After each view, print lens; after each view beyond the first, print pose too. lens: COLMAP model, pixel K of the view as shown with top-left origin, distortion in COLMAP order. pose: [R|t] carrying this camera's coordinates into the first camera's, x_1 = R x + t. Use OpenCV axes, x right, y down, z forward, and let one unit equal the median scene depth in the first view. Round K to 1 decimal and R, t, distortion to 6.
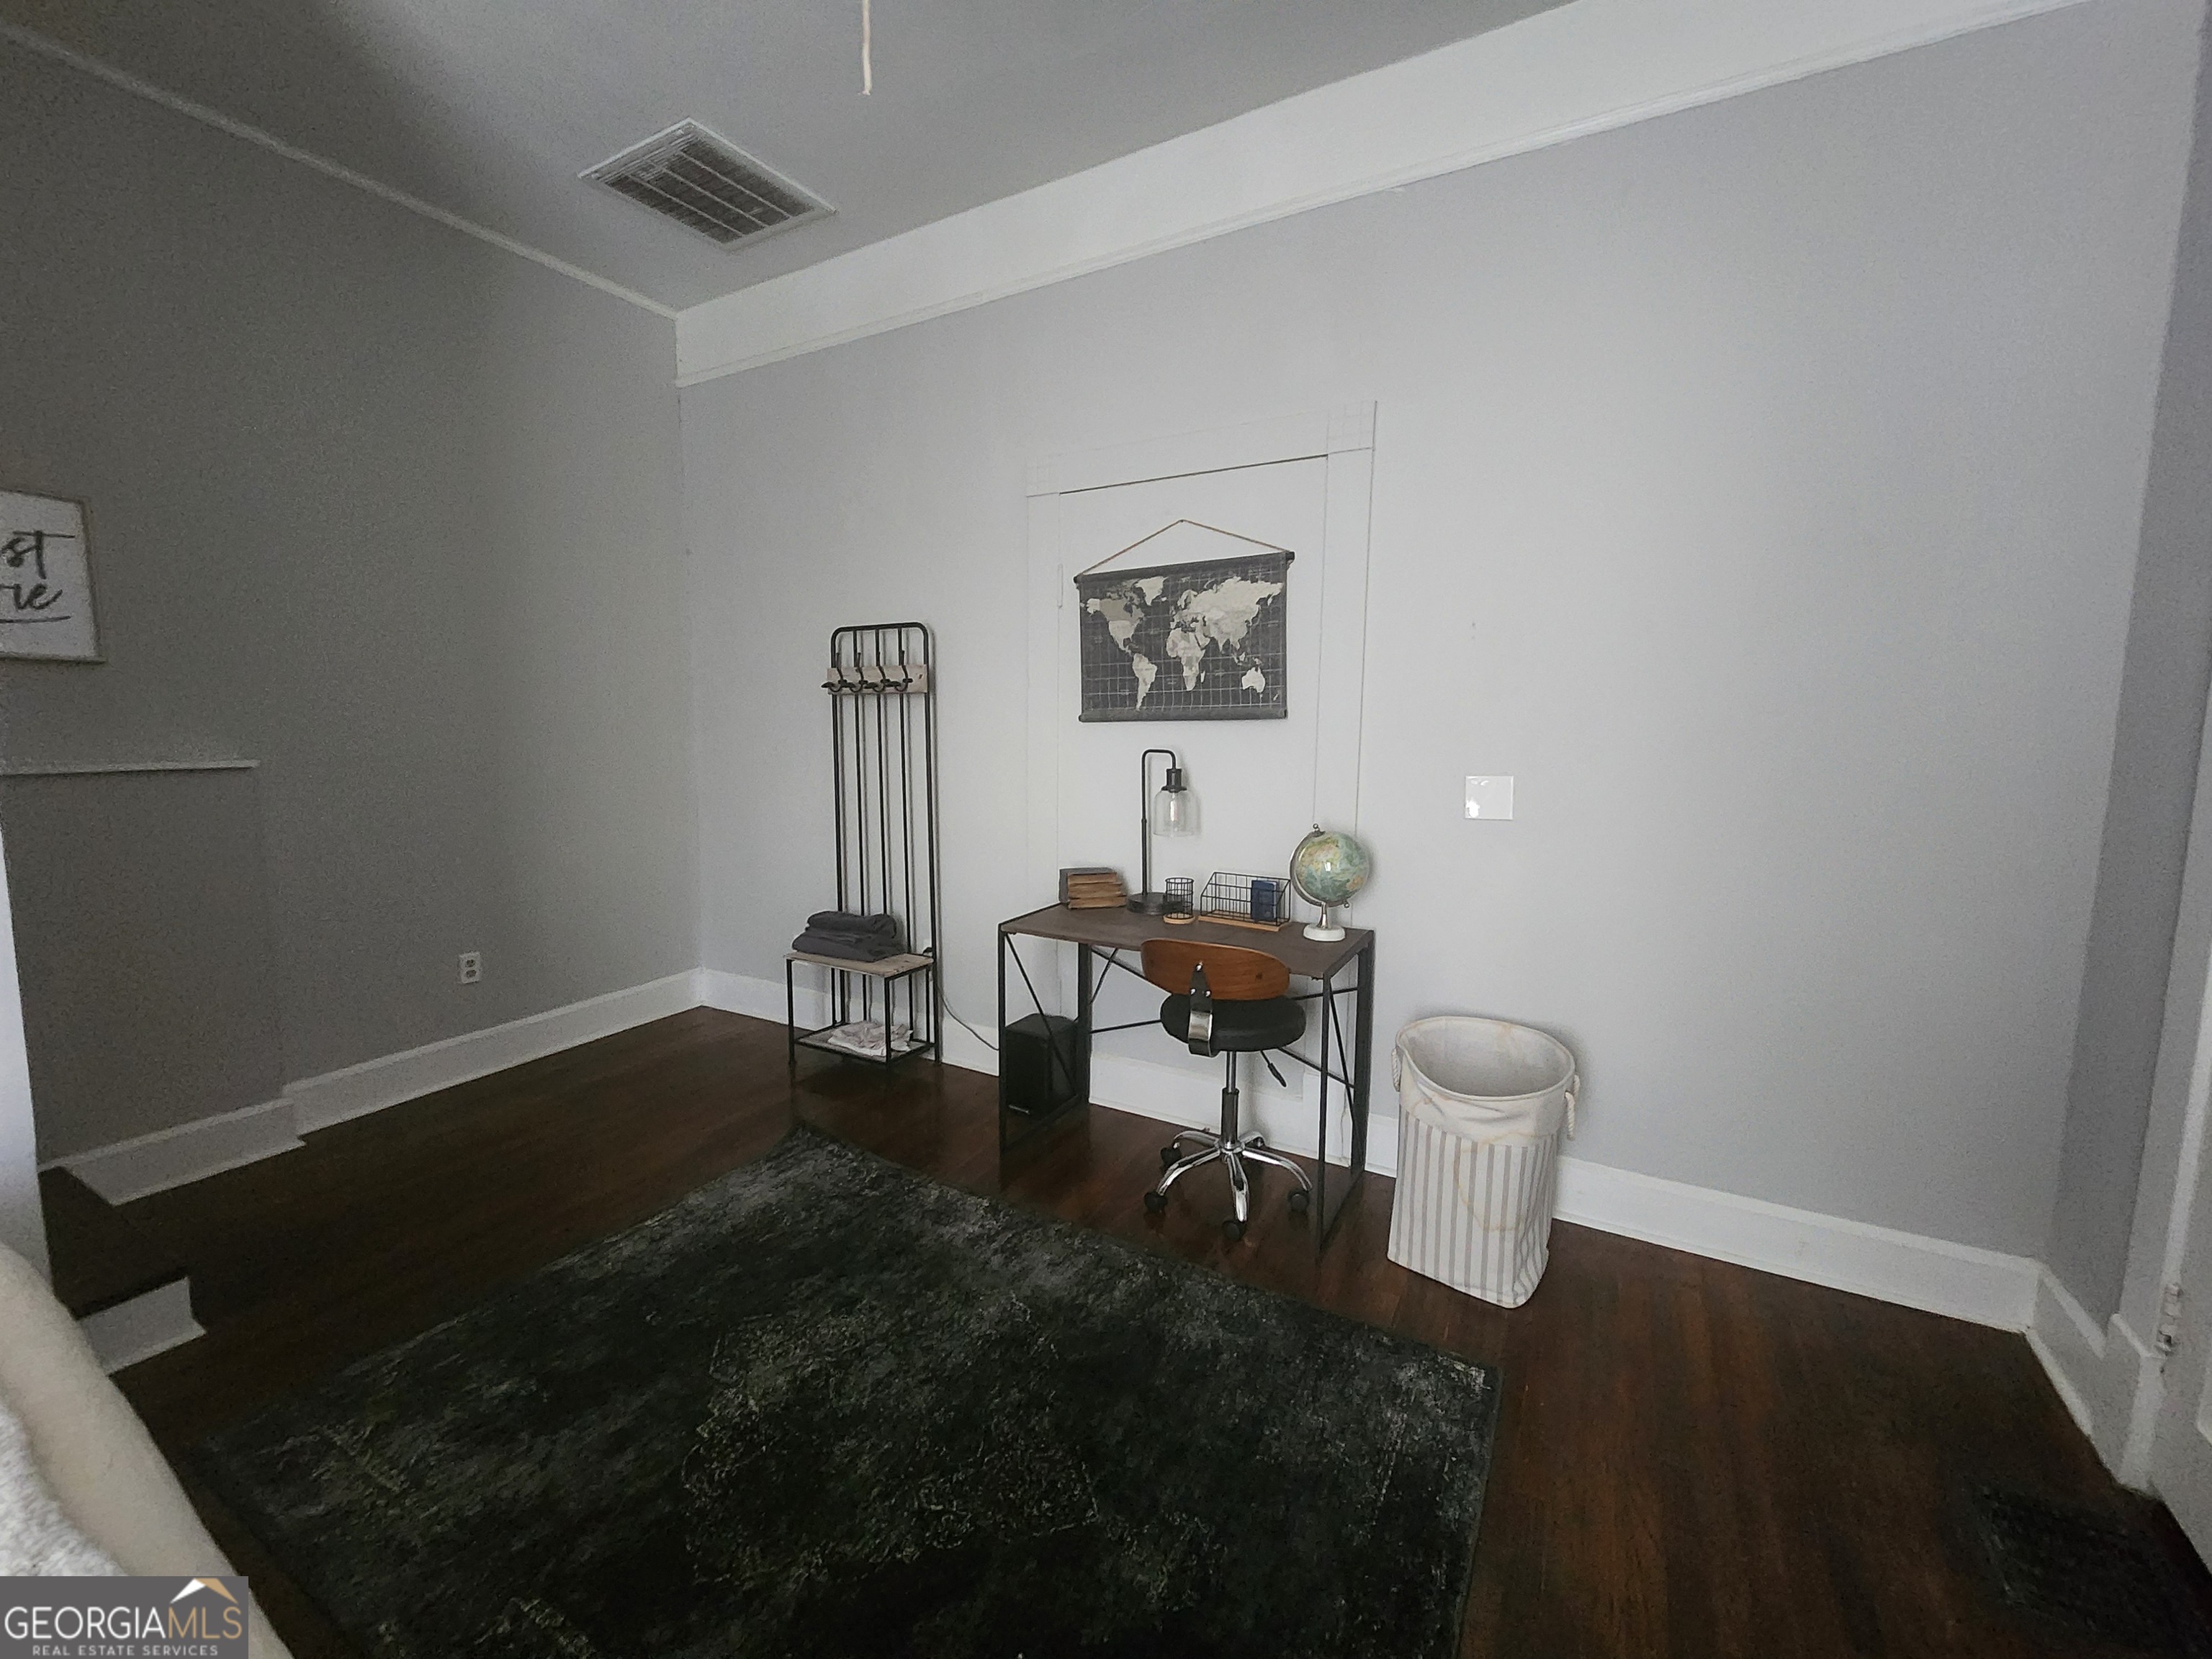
lens RADIAL K [[906.0, 0, 1101.8], [0, 906.0, 829.4], [0, 0, 1]] dist [0.003527, -0.003009]
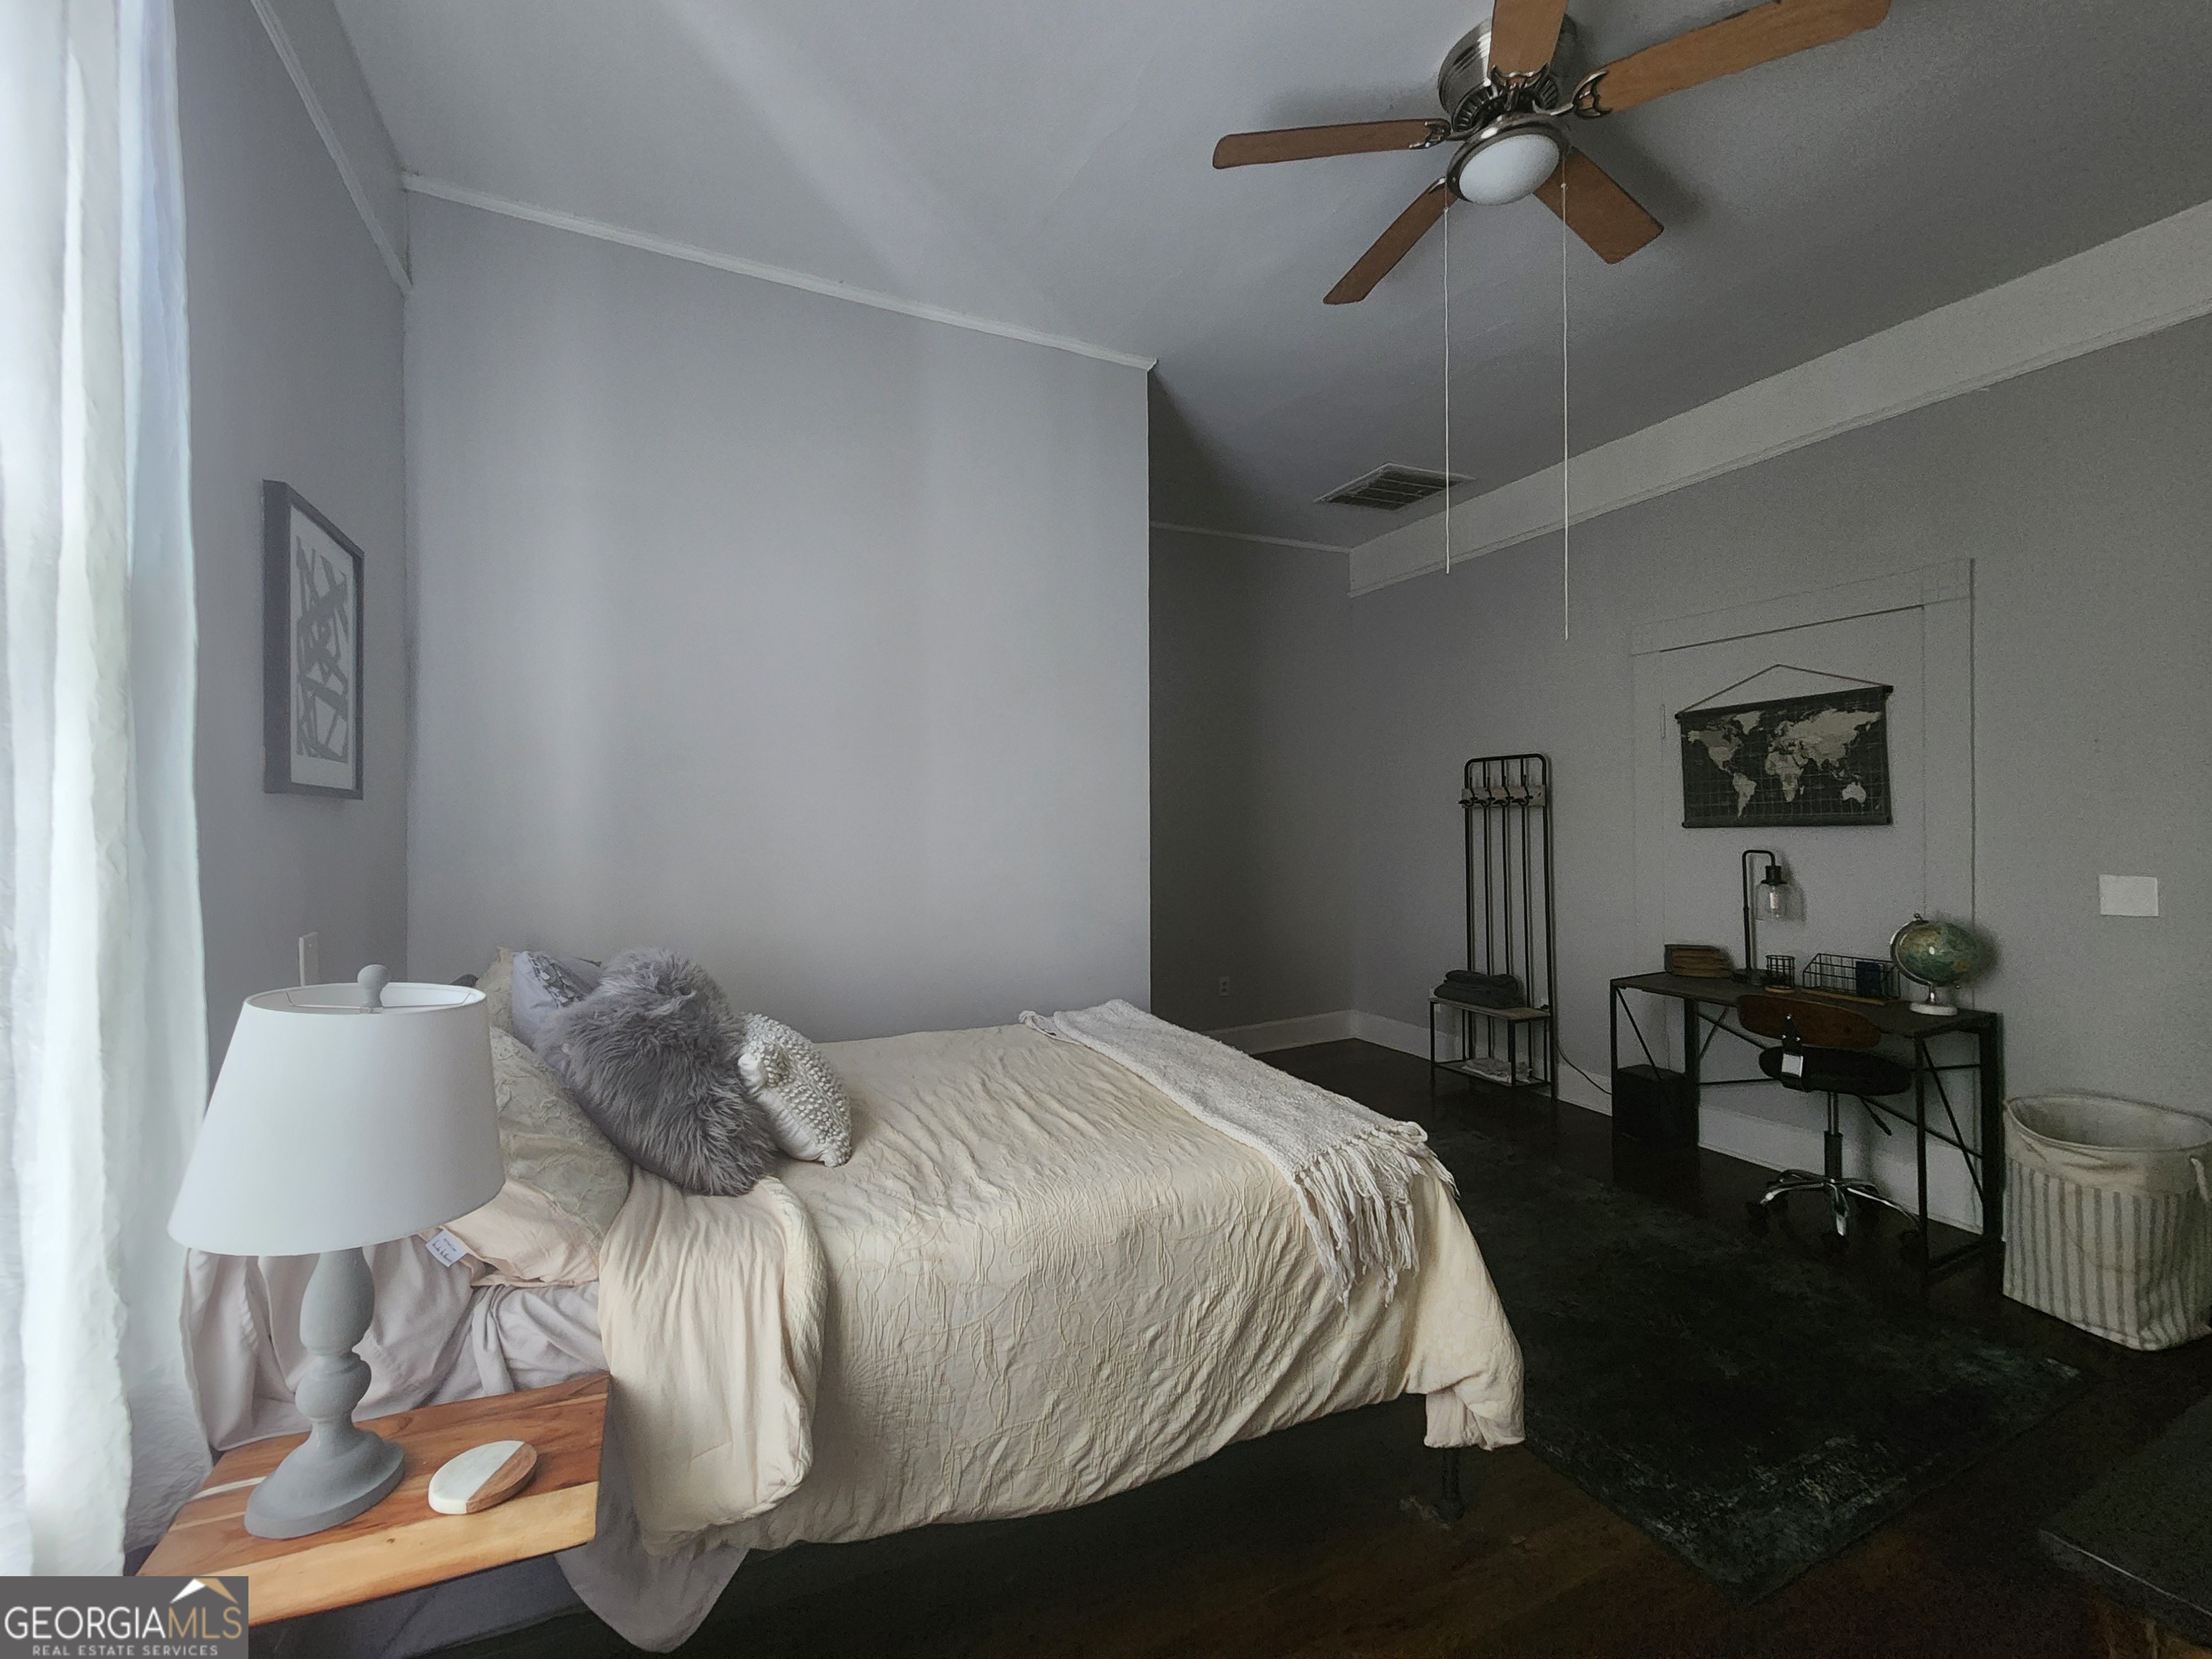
lens RADIAL K [[906.0, 0, 1086.4], [0, 906.0, 812.5], [0, 0, 1]] dist [0.003527, -0.003009]
pose [[0.809040, -0.020174, -0.587407, 0.047897], [-0.052647, 0.992906, -0.106611, 0.039243], [0.585391, 0.117177, 0.802239, -0.514532]]
